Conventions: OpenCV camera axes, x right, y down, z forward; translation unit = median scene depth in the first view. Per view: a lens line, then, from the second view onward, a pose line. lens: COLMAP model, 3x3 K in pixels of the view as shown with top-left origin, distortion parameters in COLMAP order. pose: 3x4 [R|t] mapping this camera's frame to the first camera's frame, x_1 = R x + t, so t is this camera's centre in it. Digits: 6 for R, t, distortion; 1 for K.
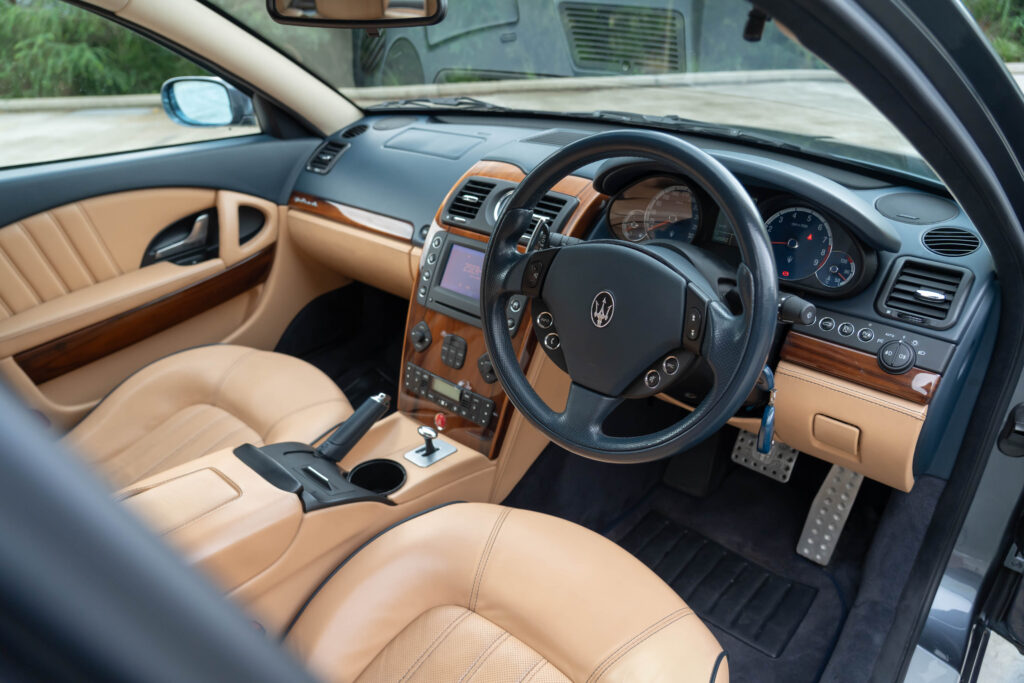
lens RADIAL K [[688.9, 0, 525.5], [0, 688.9, 340.3], [0, 0, 1]] dist [-0.022108, 0.001718]
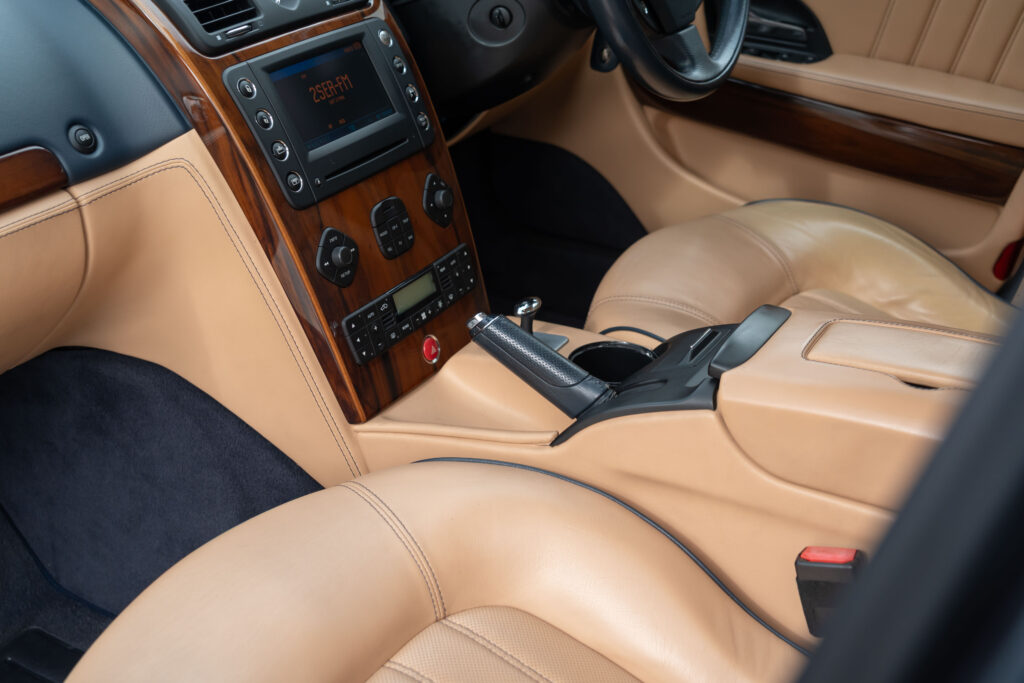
lens RADIAL K [[1297.1, 0, 535.2], [0, 1297.1, 337.8], [0, 0, 1]] dist [0.053993, -0.009704]
pose [[-0.187337, -0.440445, 0.878017, -1.022825], [0.445815, 0.758360, 0.475541, -0.343272], [-0.875302, 0.480519, 0.054288, 0.816775]]
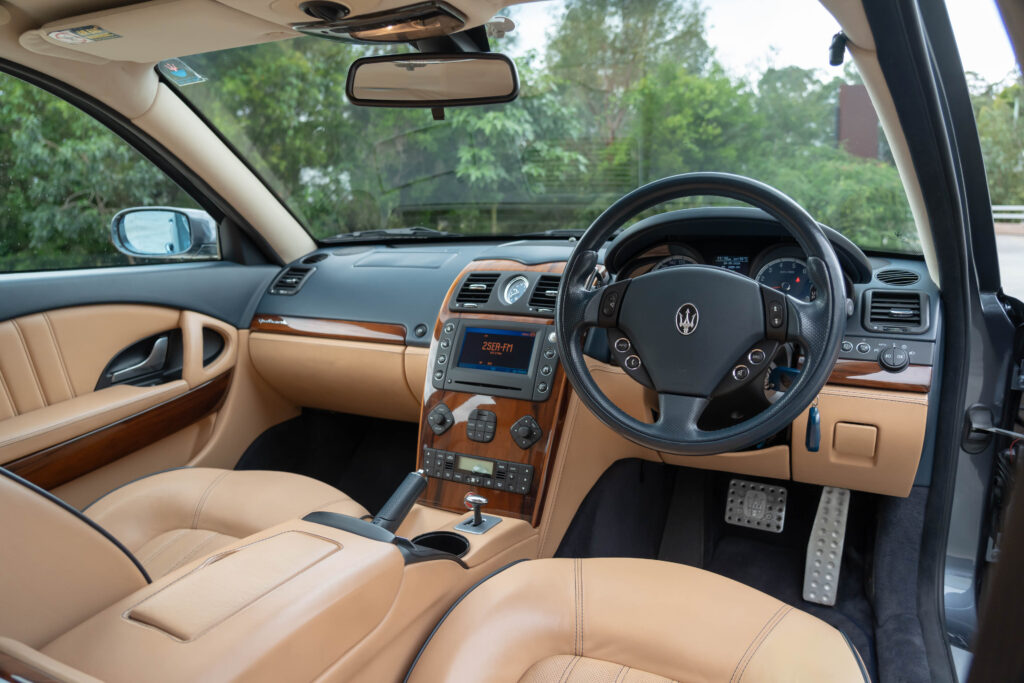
lens RADIAL K [[688.9, 0, 525.5], [0, 688.9, 340.3], [0, 0, 1]] dist [-0.022108, 0.001718]
pose [[0.965747, -0.050593, 0.254506, -0.271418], [0.120469, 0.956120, -0.267062, 0.161473], [-0.229827, 0.288574, 0.929465, 0.004948]]
